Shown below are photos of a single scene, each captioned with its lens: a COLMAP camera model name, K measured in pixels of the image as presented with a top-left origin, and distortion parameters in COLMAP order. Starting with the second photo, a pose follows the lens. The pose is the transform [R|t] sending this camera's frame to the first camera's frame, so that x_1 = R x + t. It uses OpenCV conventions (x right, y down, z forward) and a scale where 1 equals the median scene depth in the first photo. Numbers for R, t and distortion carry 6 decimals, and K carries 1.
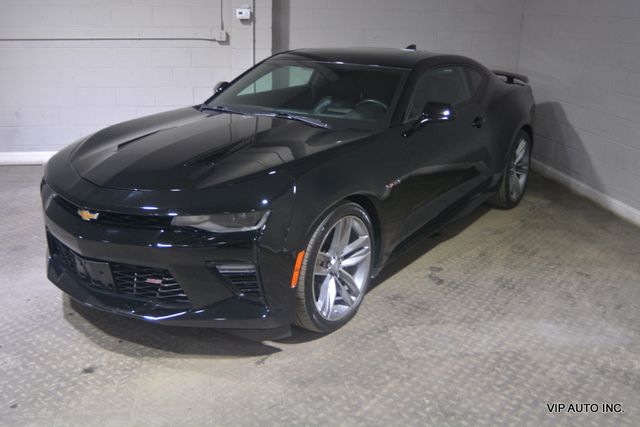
lens RADIAL K [[645.4, 0, 320.0], [0, 645.4, 213.5], [0, 0, 1]] dist [-0.062852, 0.008622]
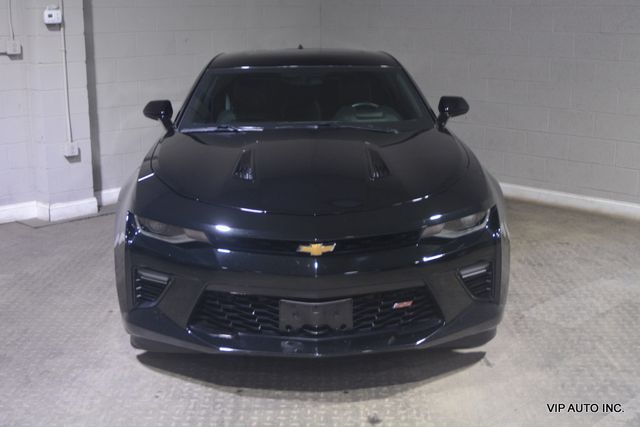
lens RADIAL K [[871.3, 0, 325.8], [0, 871.3, 212.9], [0, 0, 1]] dist [-0.026739, -0.059280]
pose [[0.800810, -0.160488, 0.577016, -0.984349], [0.199313, 0.979927, -0.004065, -0.037095], [-0.564781, 0.118262, 0.816723, 0.034873]]
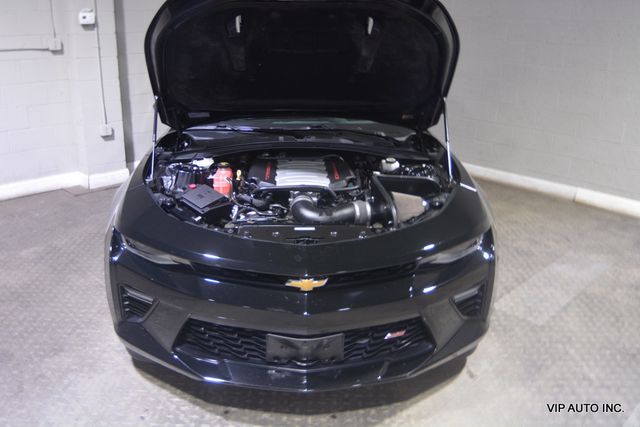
lens RADIAL K [[559.2, 0, 314.4], [0, 559.2, 207.1], [0, 0, 1]] dist [-0.071827, 0.015609]
pose [[0.801904, -0.202608, 0.562050, -0.700340], [0.178046, 0.979040, 0.098898, -0.151769], [-0.570307, 0.020764, 0.821169, 0.413499]]
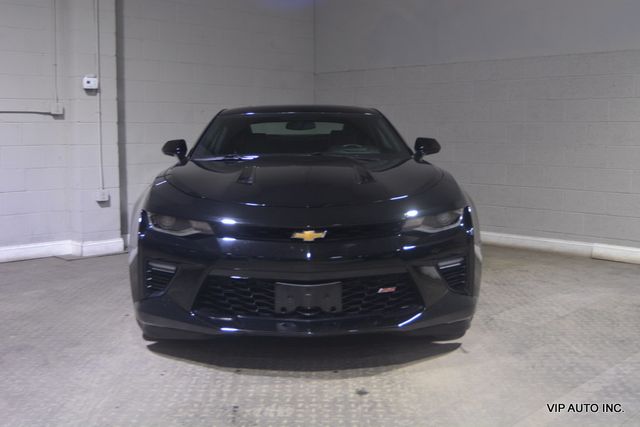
lens RADIAL K [[706.4, 0, 322.5], [0, 706.4, 214.5], [0, 0, 1]] dist [-0.050572, -0.011575]
pose [[0.798301, -0.091835, 0.595216, -0.935672], [0.198116, 0.973345, -0.115536, 0.092834], [-0.568741, 0.210155, 0.795216, 0.145185]]
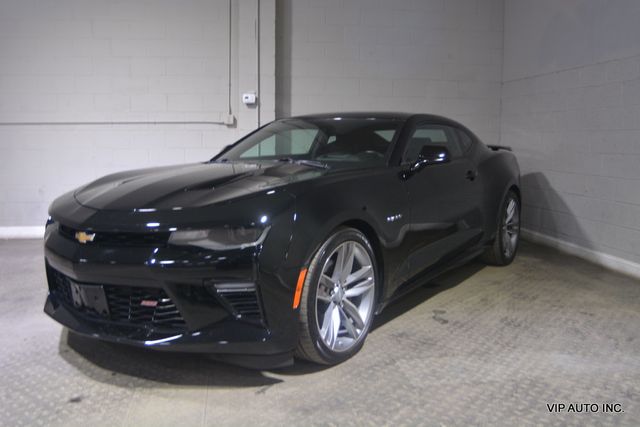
lens RADIAL K [[570.9, 0, 315.9], [0, 570.9, 211.5], [0, 0, 1]] dist [-0.074504, 0.025318]
pose [[0.999859, -0.015671, -0.006010, -0.003826], [0.014328, 0.983453, -0.180597, 0.119930], [0.008741, 0.180486, 0.983539, 0.143212]]
